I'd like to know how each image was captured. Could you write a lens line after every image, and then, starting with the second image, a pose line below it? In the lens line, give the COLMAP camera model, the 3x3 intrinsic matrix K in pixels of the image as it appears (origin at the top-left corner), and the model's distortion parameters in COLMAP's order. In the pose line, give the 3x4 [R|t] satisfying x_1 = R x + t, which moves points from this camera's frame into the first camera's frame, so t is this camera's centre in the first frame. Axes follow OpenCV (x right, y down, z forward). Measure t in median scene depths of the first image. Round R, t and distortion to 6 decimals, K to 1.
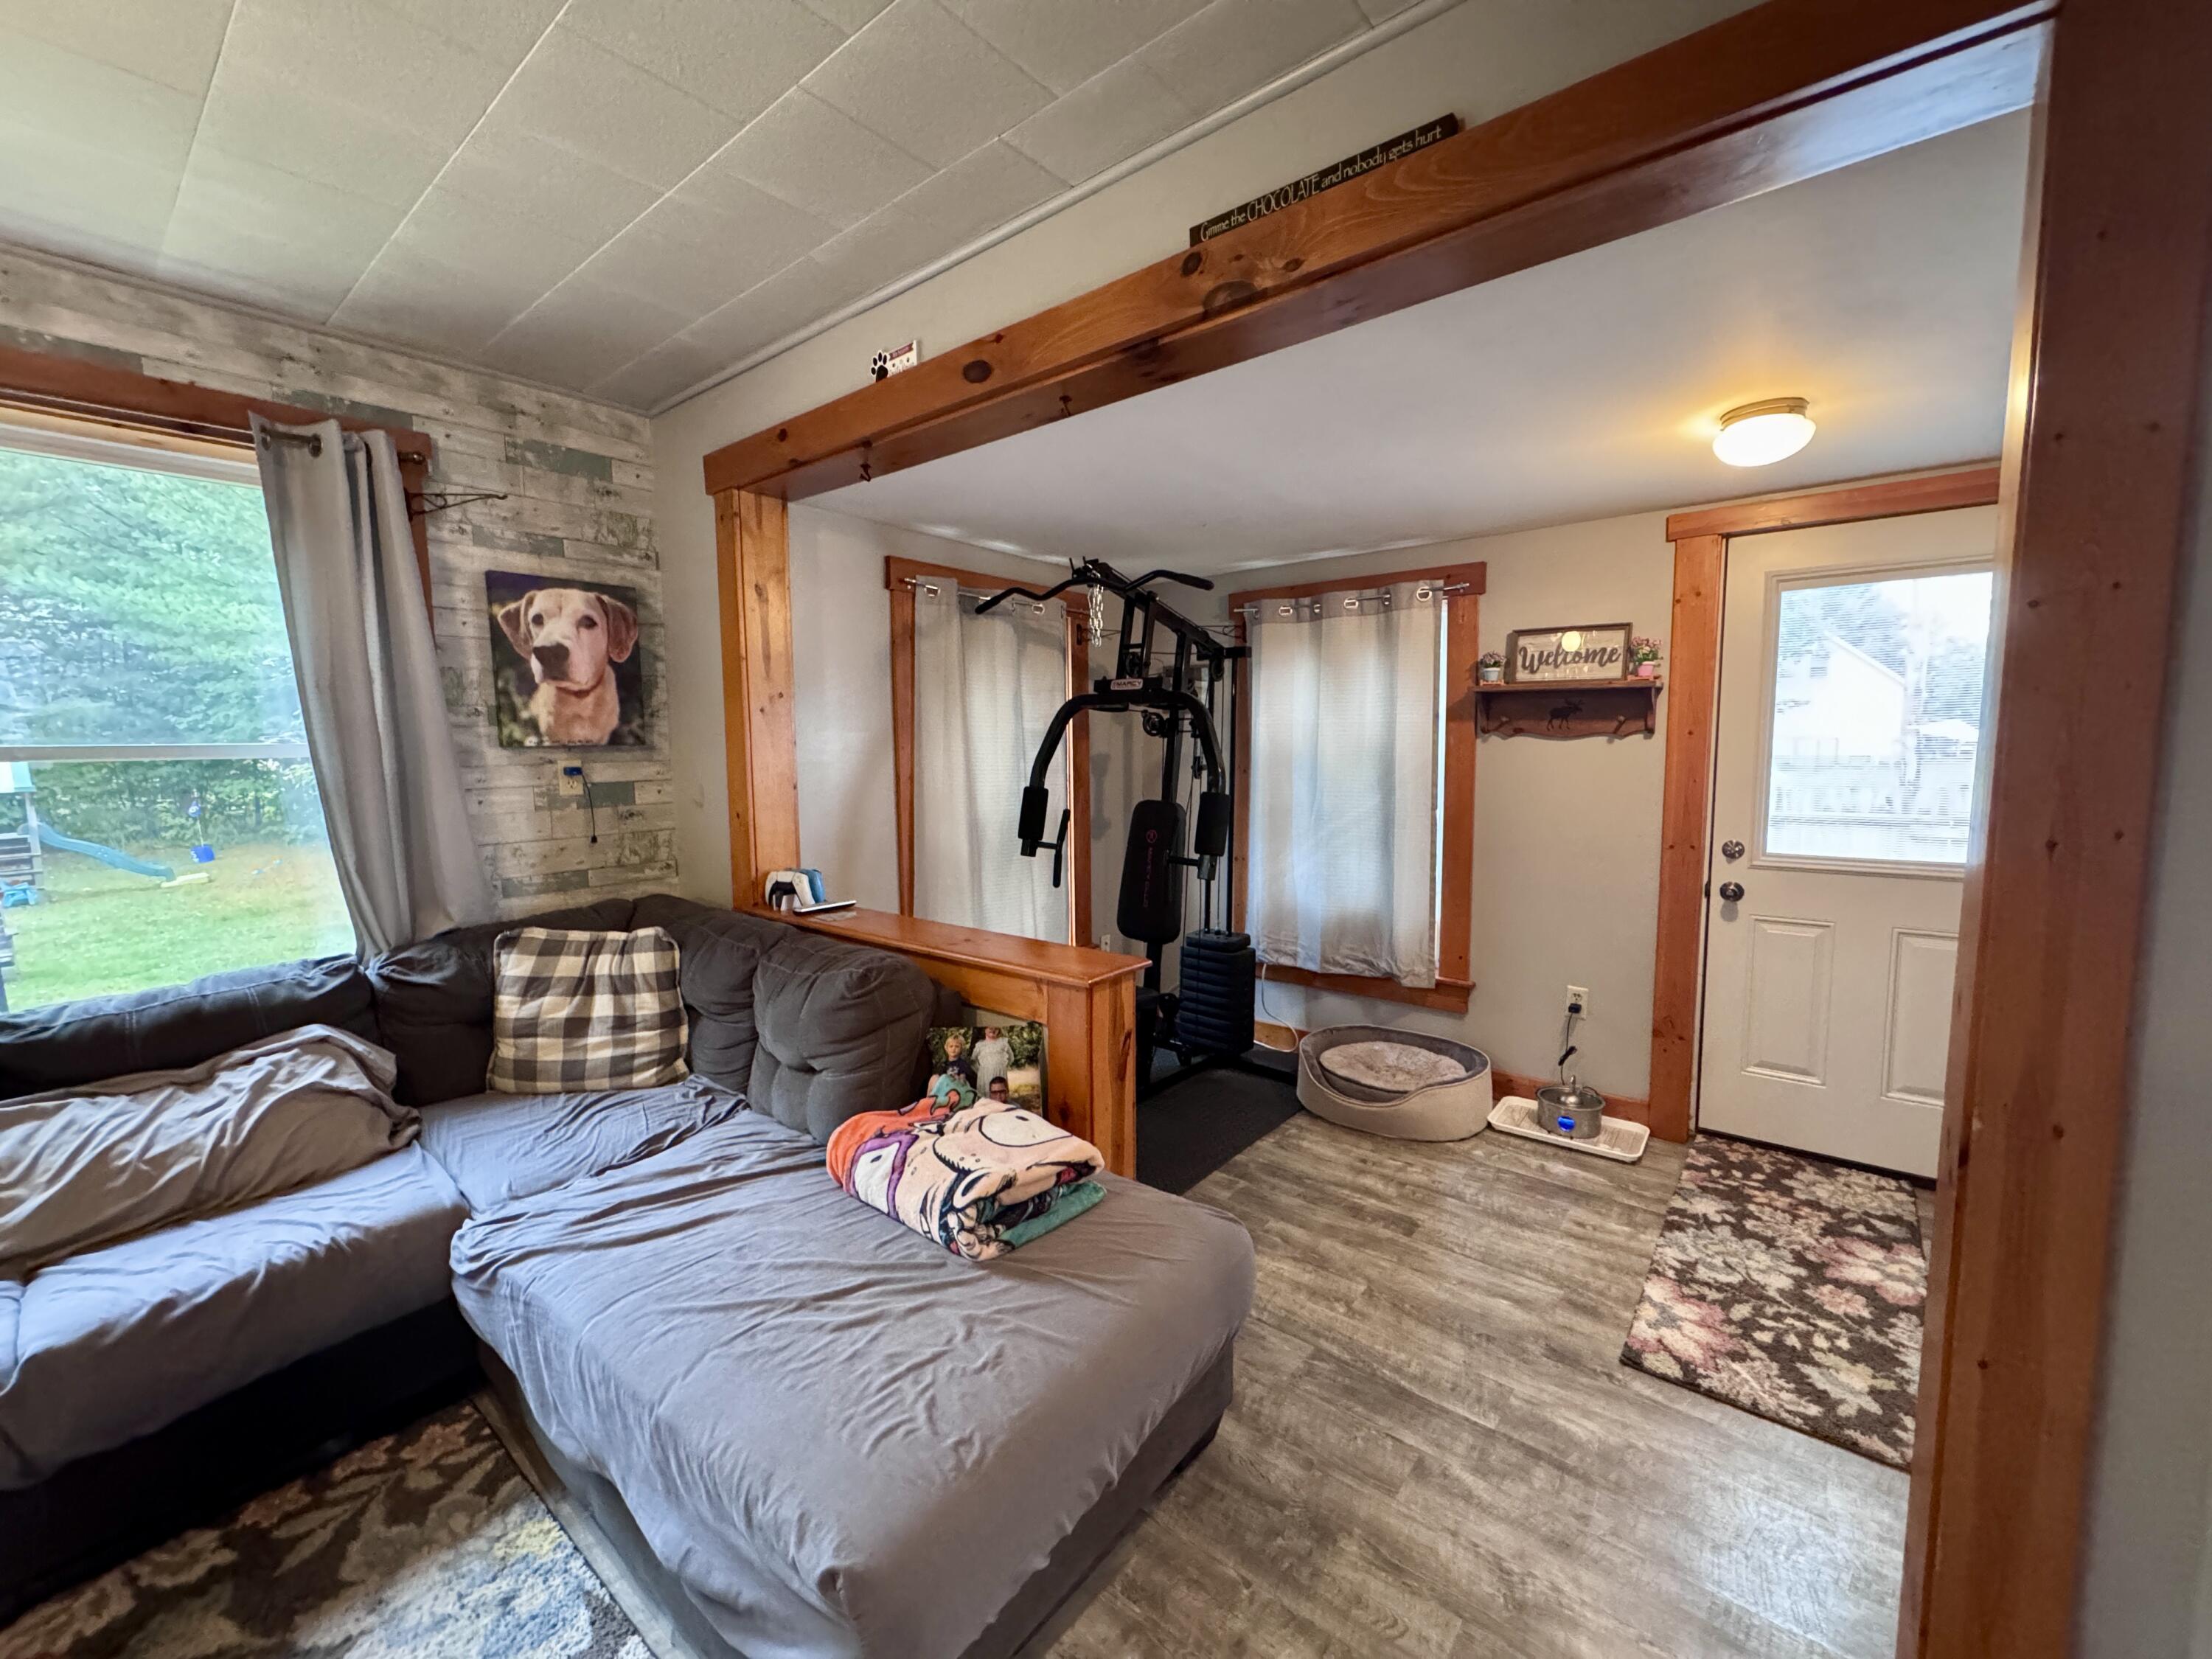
lens RADIAL K [[887.1, 0, 1105.6], [0, 887.1, 826.2], [0, 0, 1]] dist [0.001009, 0.000850]
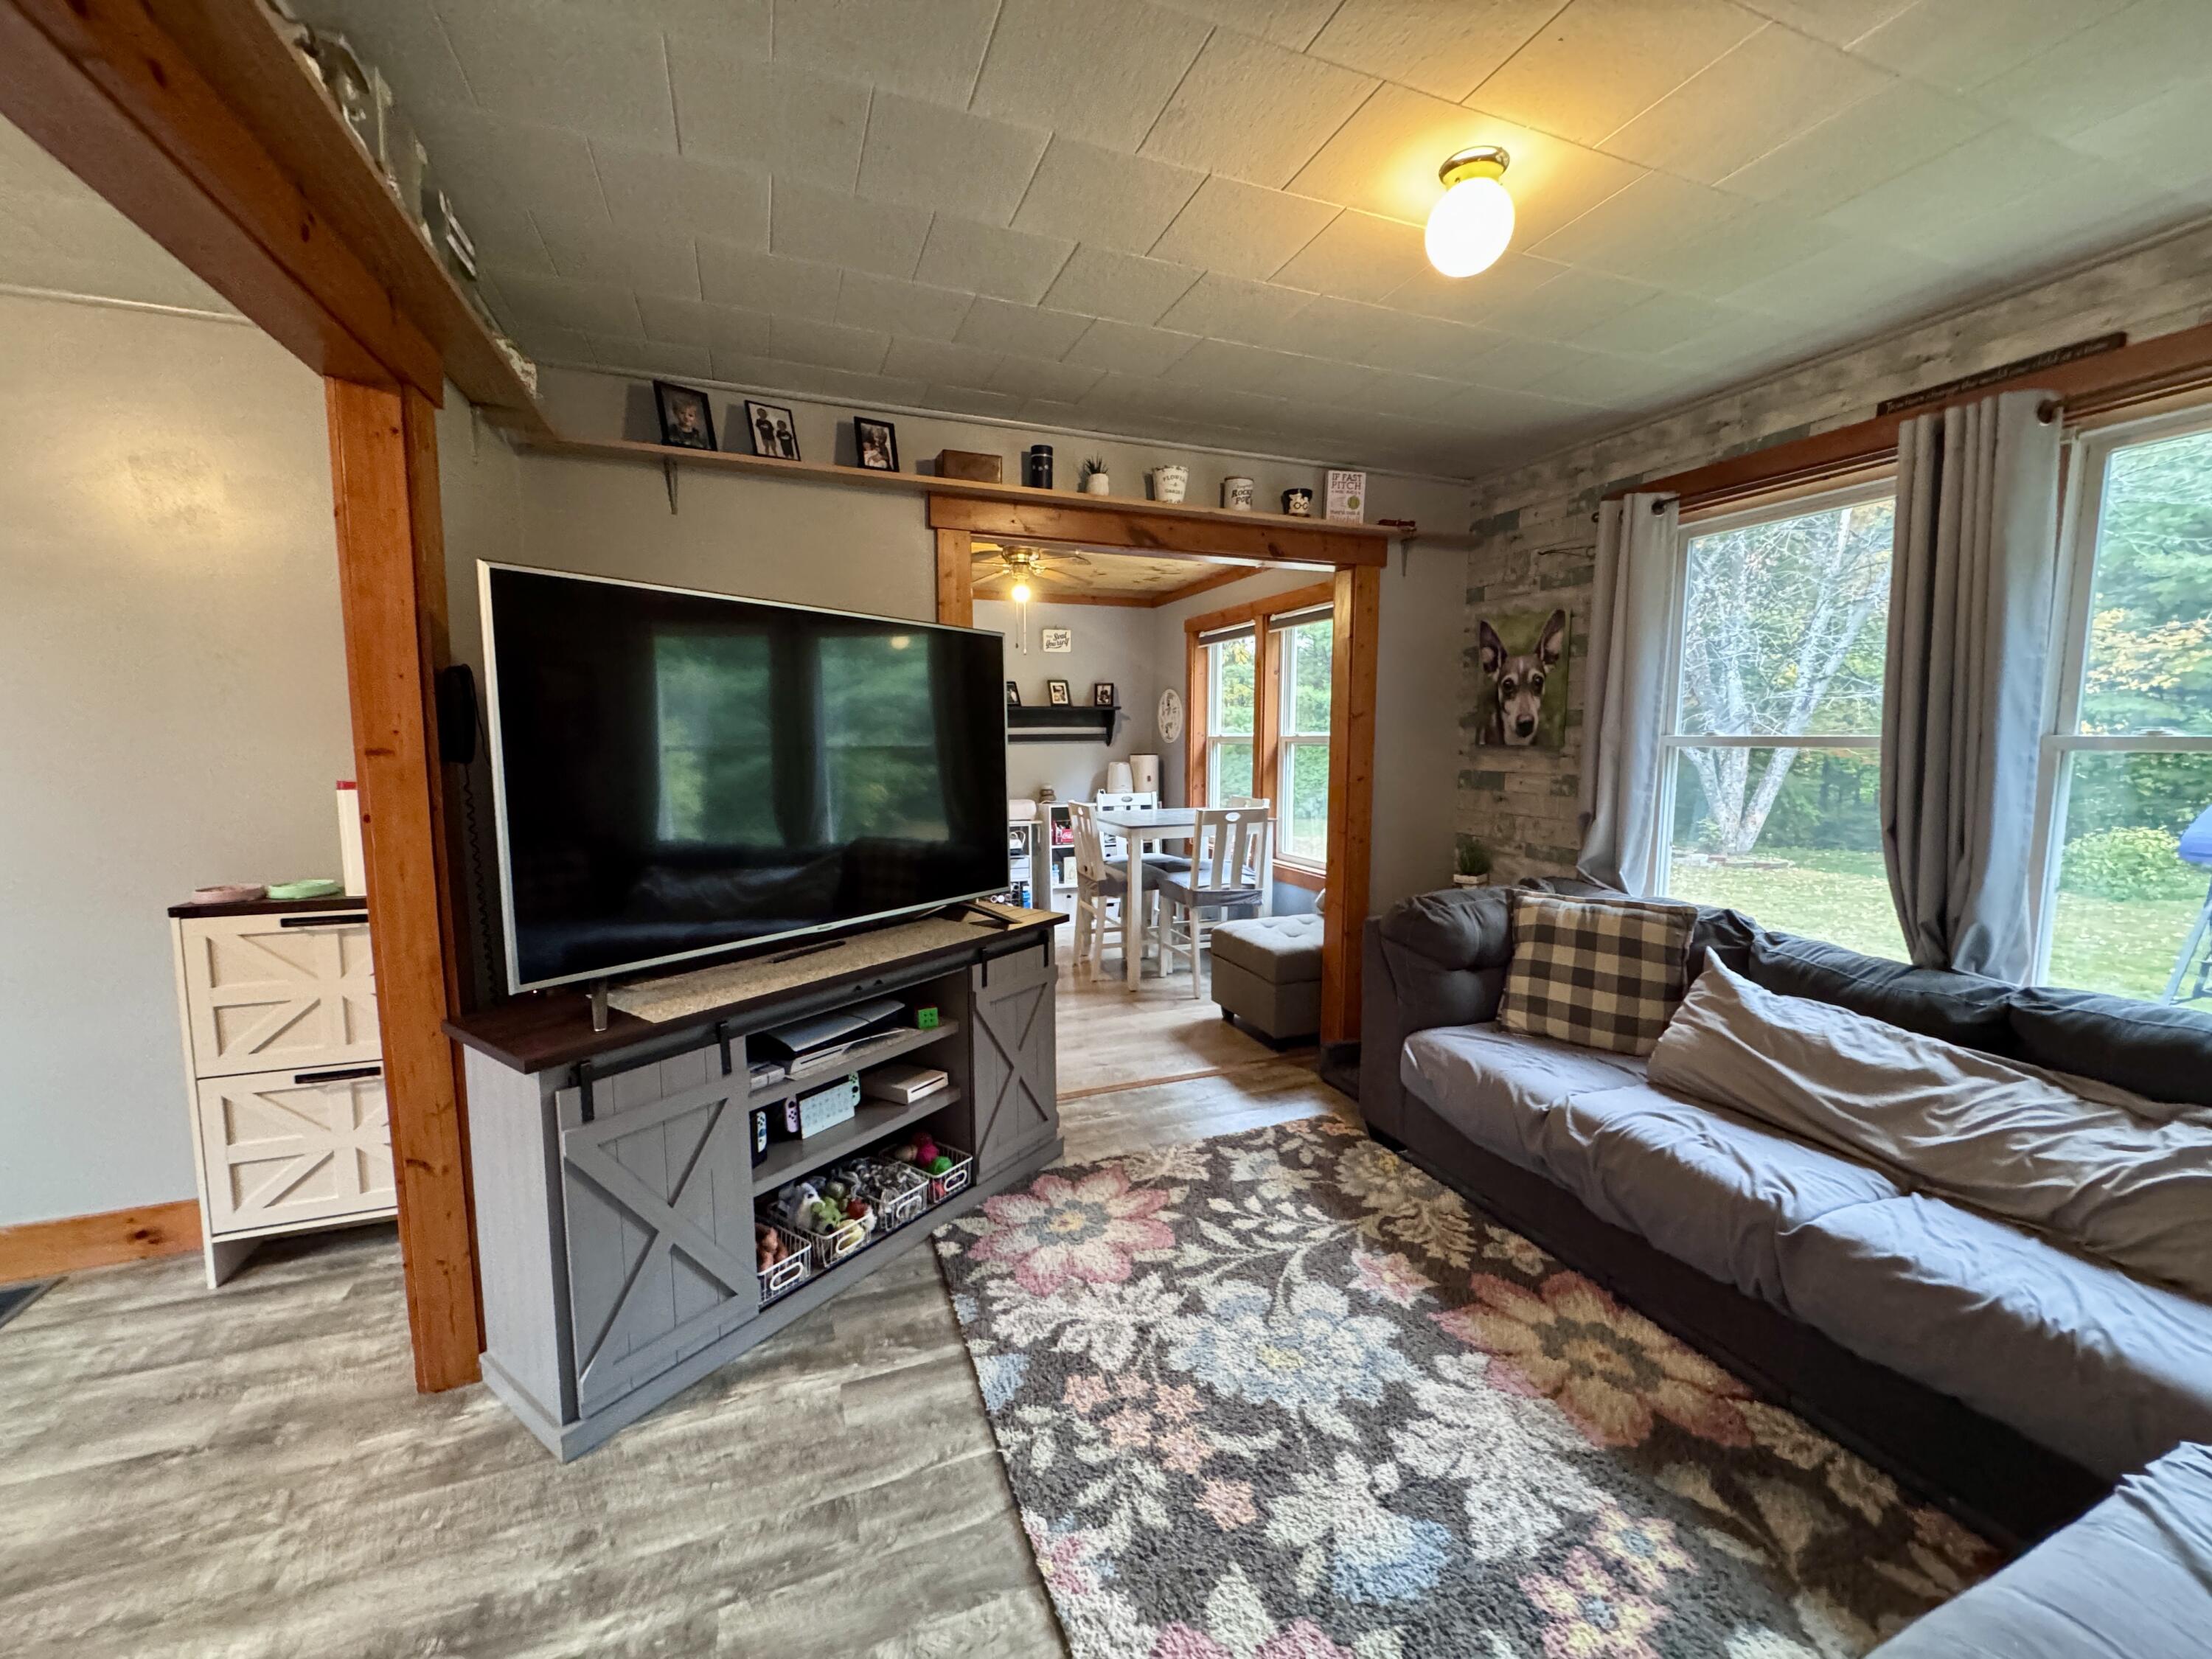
lens RADIAL K [[887.1, 0, 1103.6], [0, 887.1, 822.4], [0, 0, 1]] dist [0.001009, 0.000850]
pose [[-0.486338, 0.096730, -0.868400, 0.251736], [-0.085225, 0.983863, 0.157320, -0.059892], [0.869604, 0.150520, -0.470247, 0.522717]]
